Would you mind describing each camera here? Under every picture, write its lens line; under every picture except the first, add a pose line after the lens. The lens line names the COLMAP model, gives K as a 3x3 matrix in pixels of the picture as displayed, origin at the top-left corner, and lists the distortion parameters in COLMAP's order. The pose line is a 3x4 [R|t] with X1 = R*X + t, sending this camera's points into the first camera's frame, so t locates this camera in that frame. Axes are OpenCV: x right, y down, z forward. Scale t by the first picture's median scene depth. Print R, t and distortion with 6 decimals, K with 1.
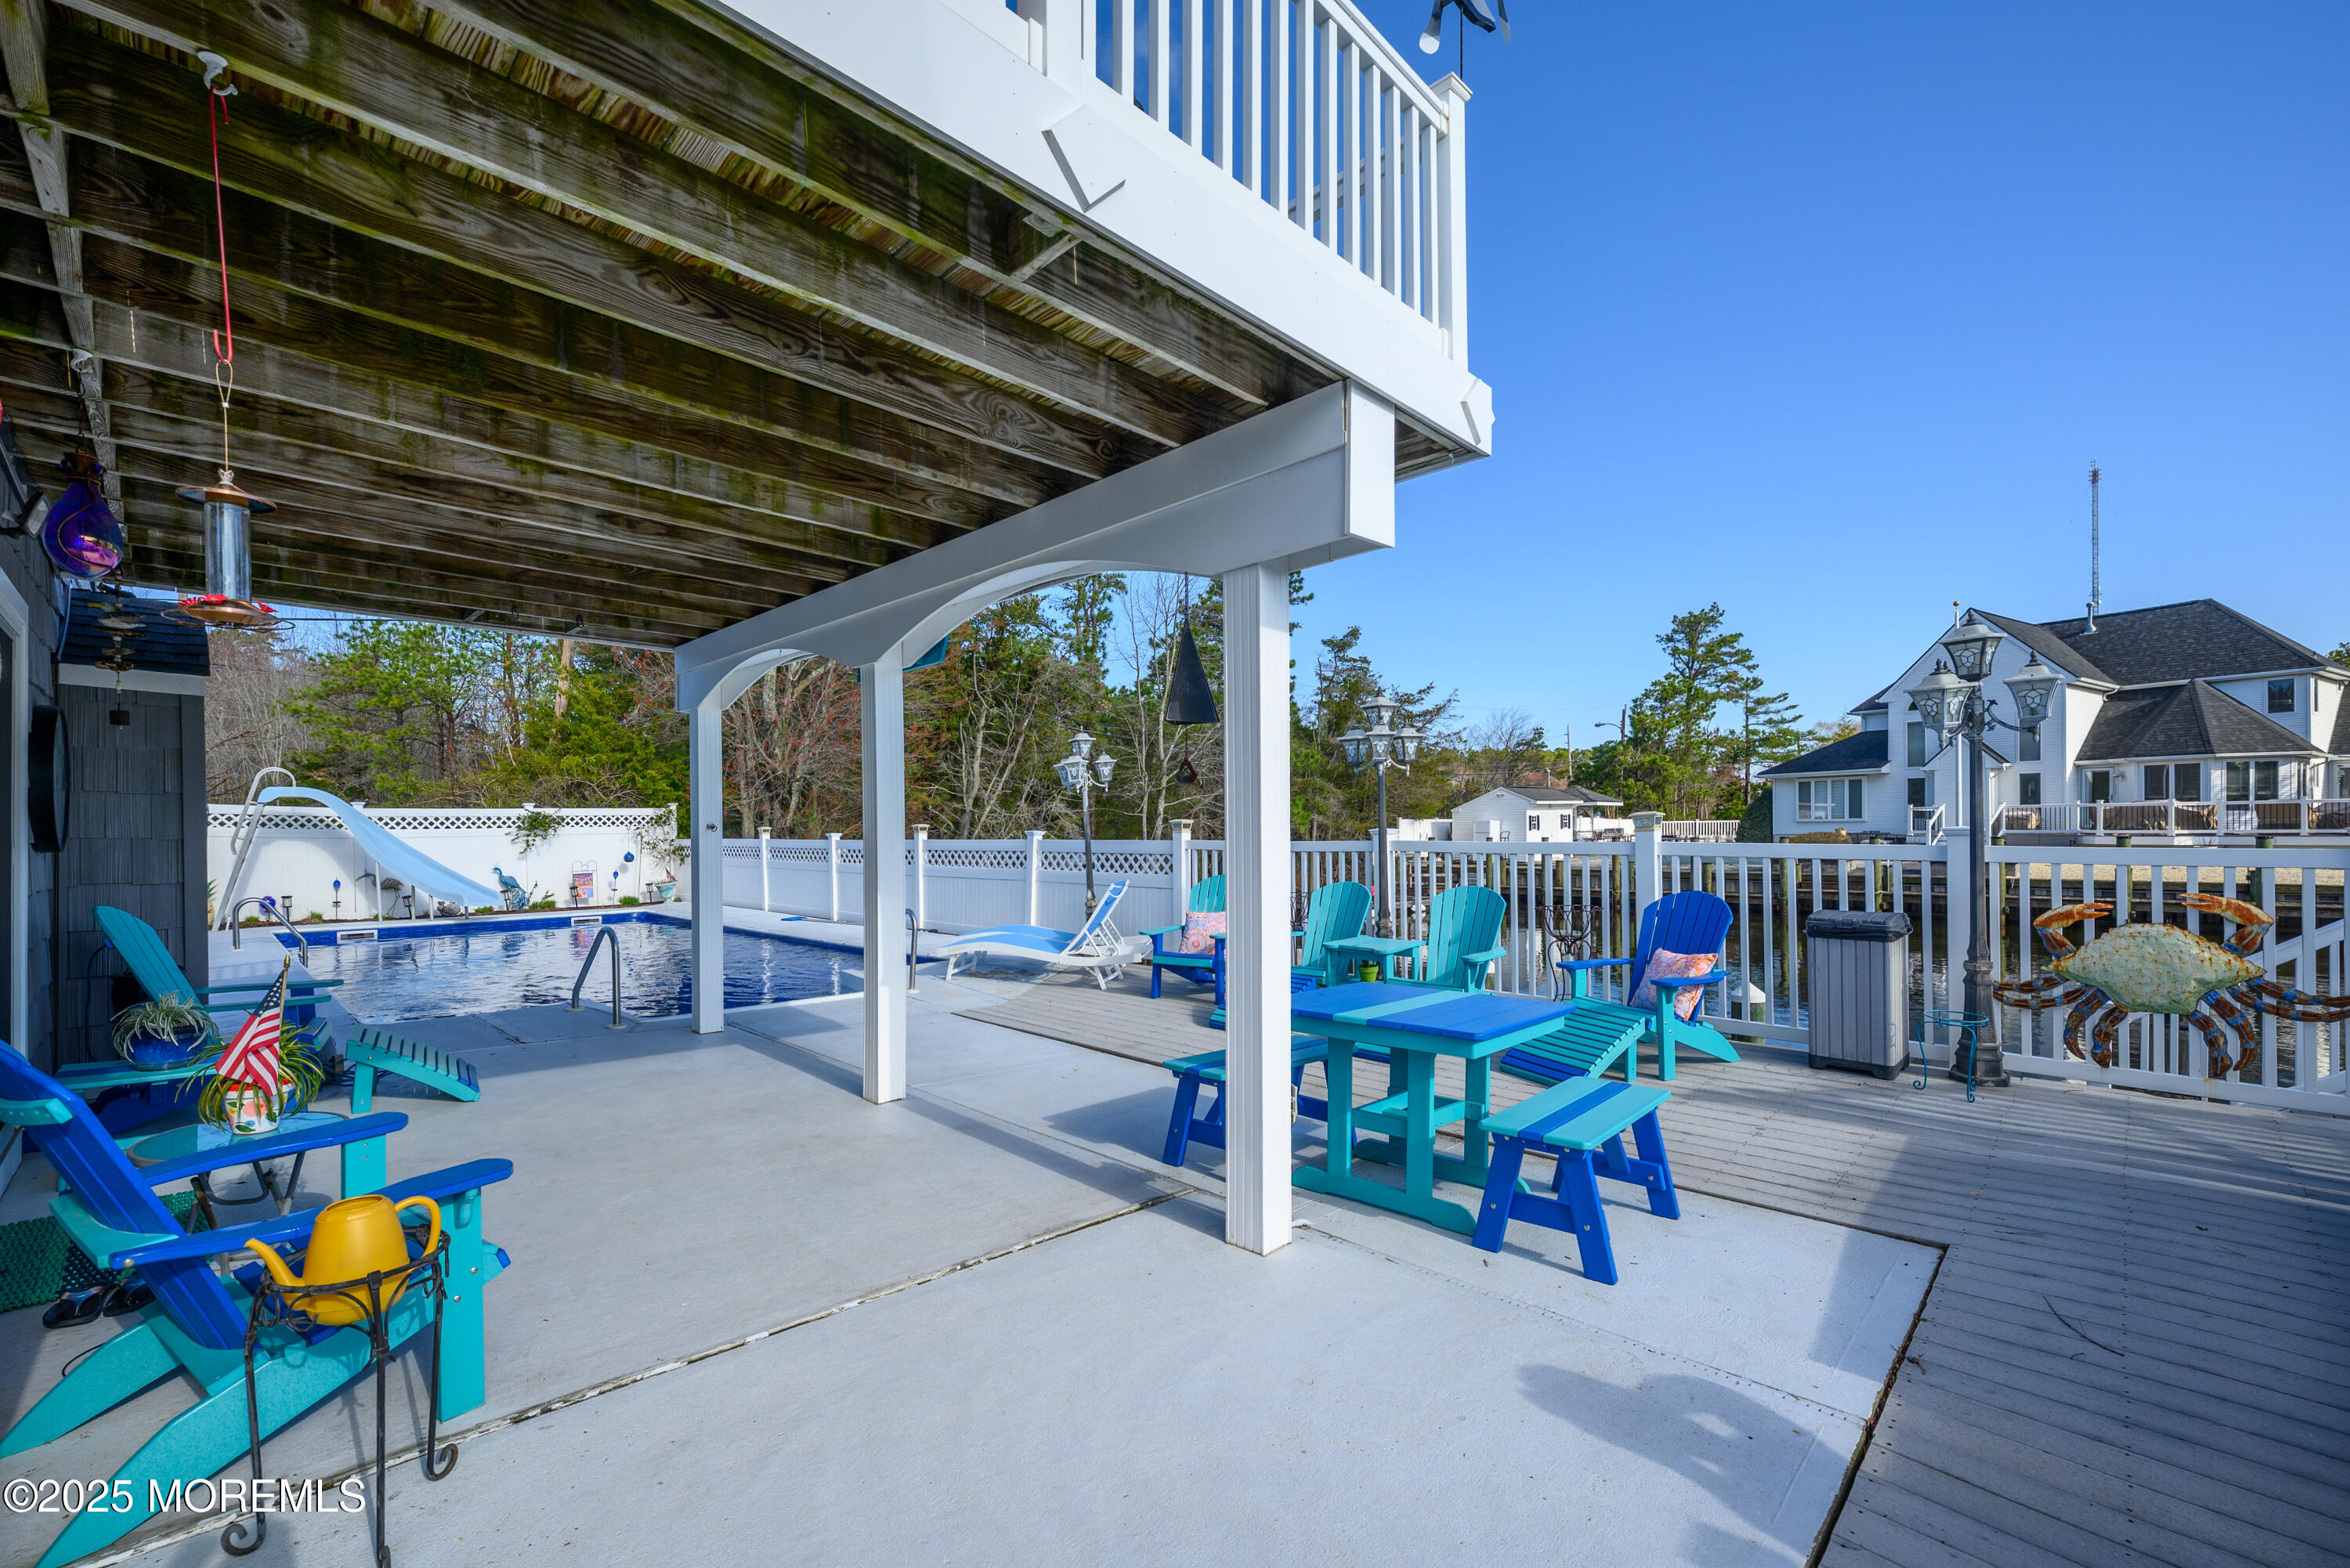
lens RADIAL K [[961.1, 0, 1153.4], [0, 961.1, 834.0], [0, 0, 1]] dist [0.003080, -0.002201]
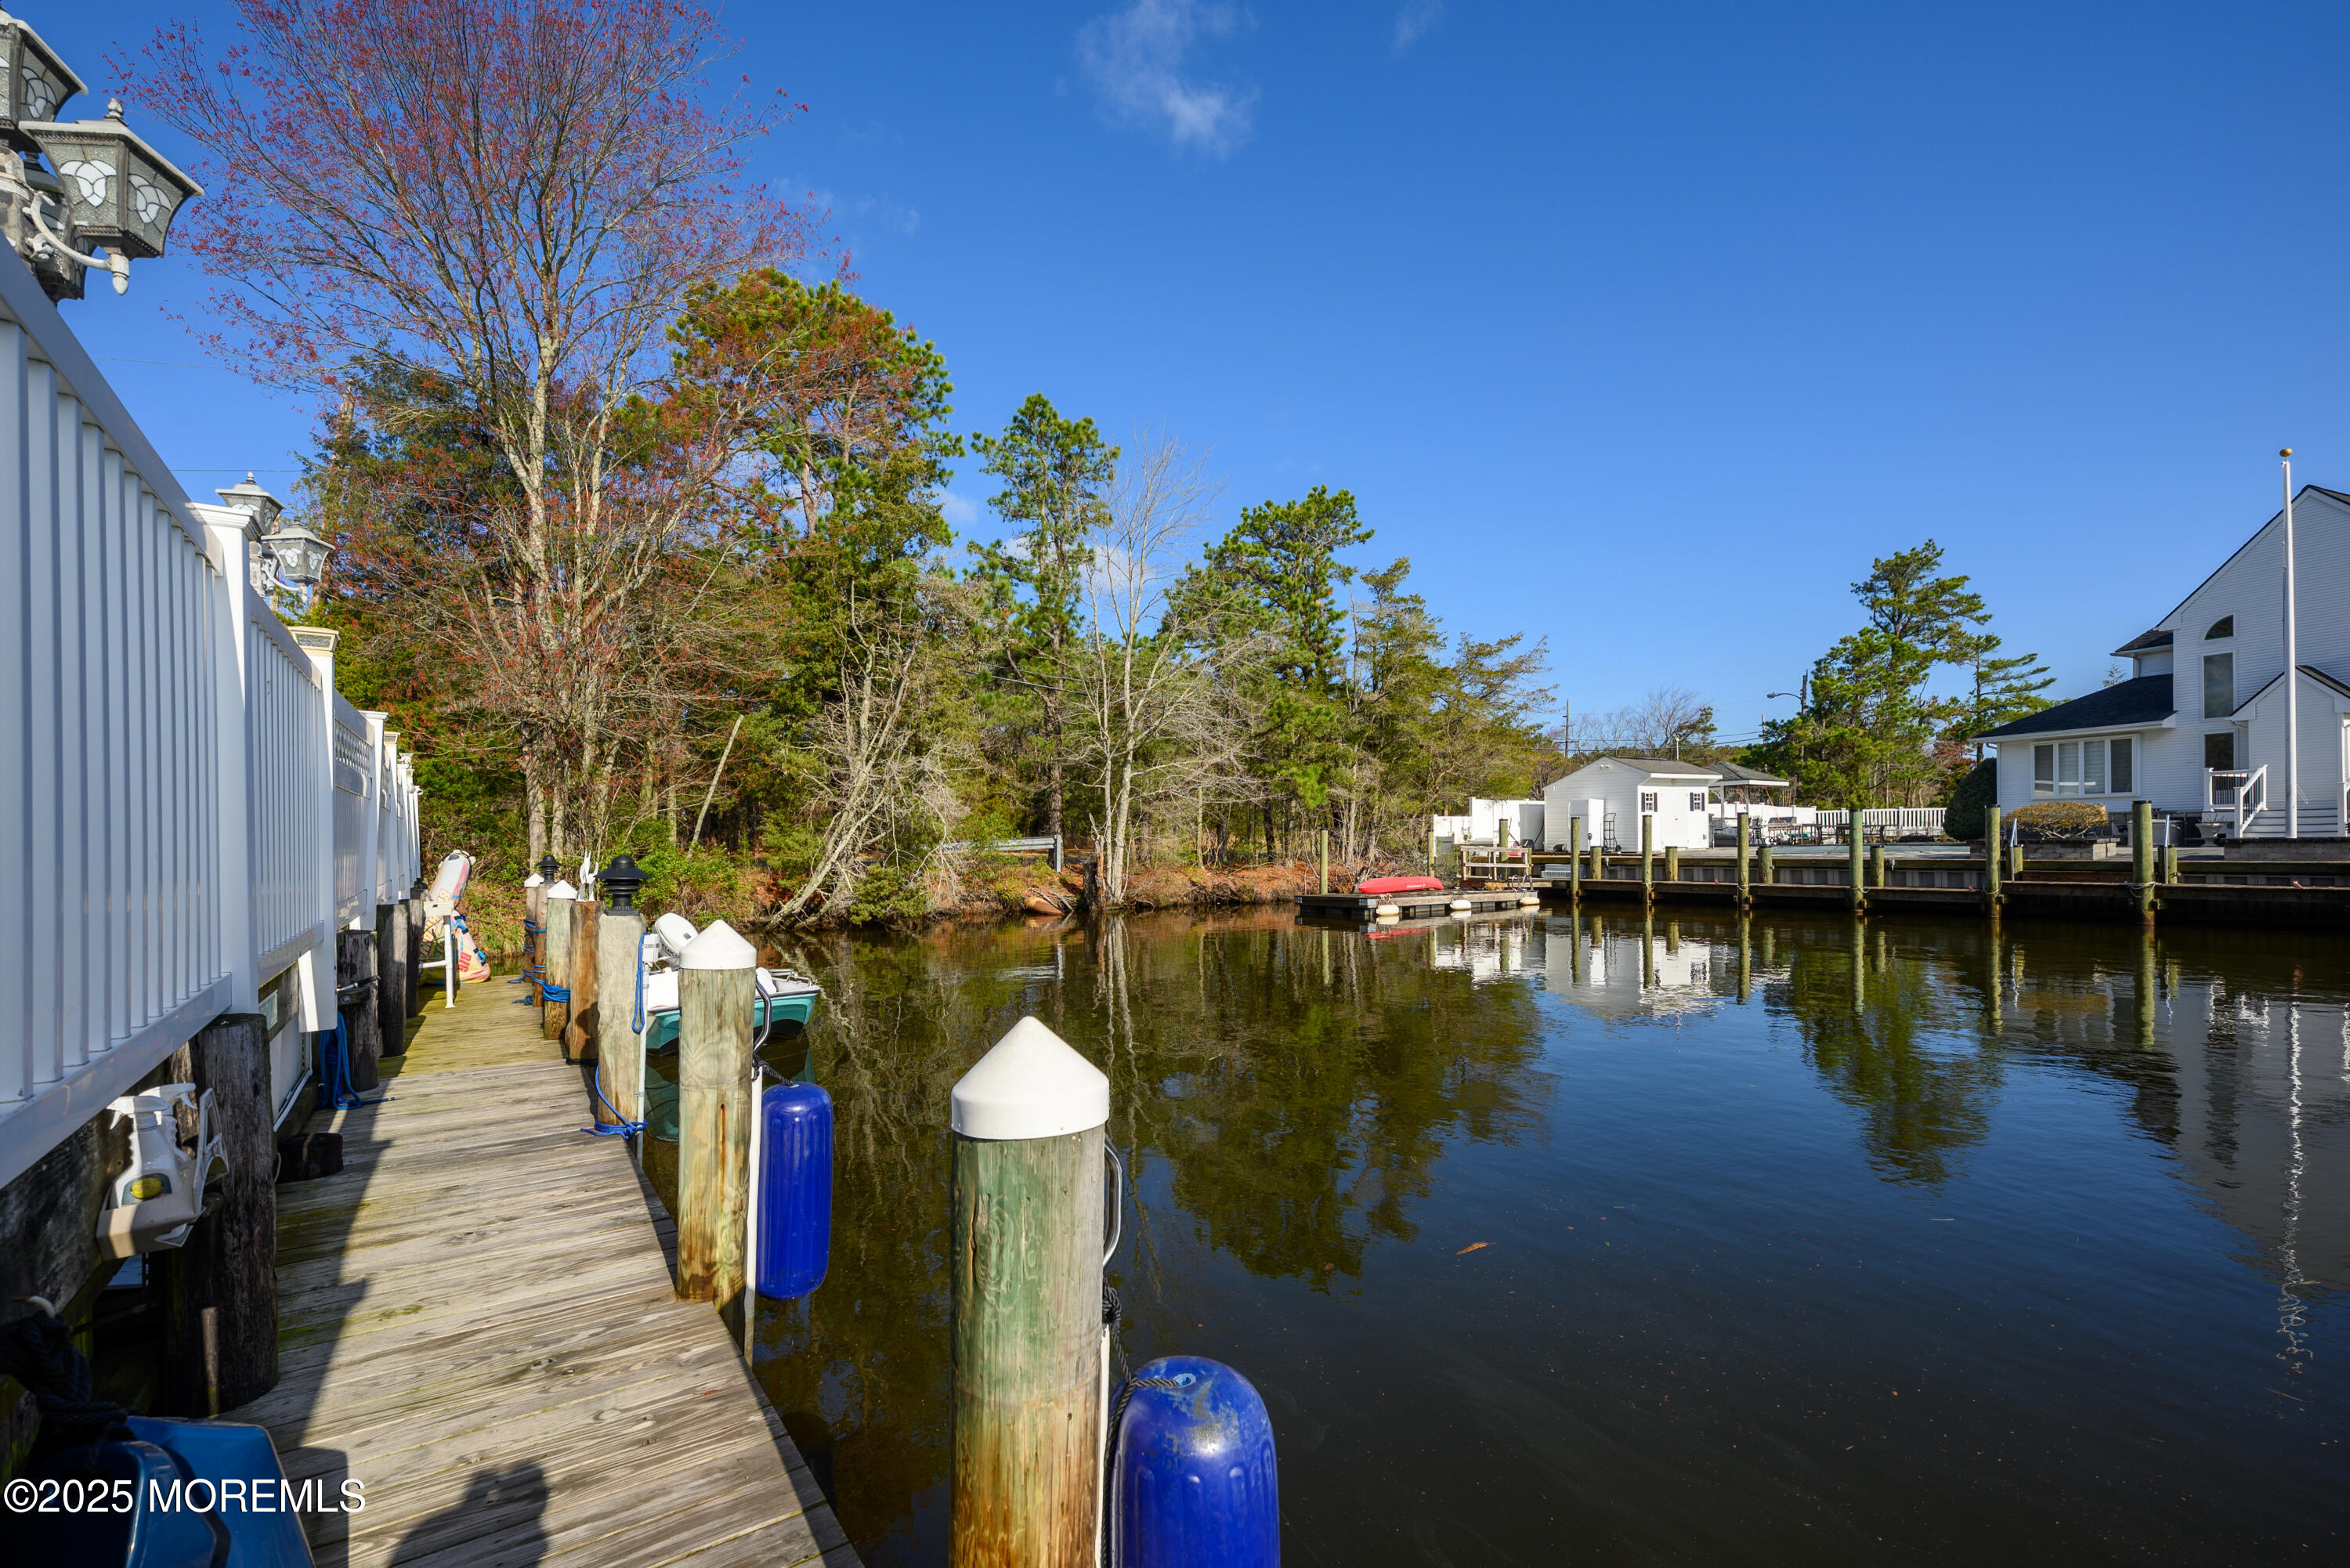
lens RADIAL K [[961.1, 0, 1149.5], [0, 961.1, 849.1], [0, 0, 1]] dist [0.003080, -0.002201]
pose [[0.985631, 0.001294, -0.168910, 0.154967], [0.000057, 0.999968, 0.007997, 0.025445], [0.168915, -0.007892, 0.985599, 0.191045]]
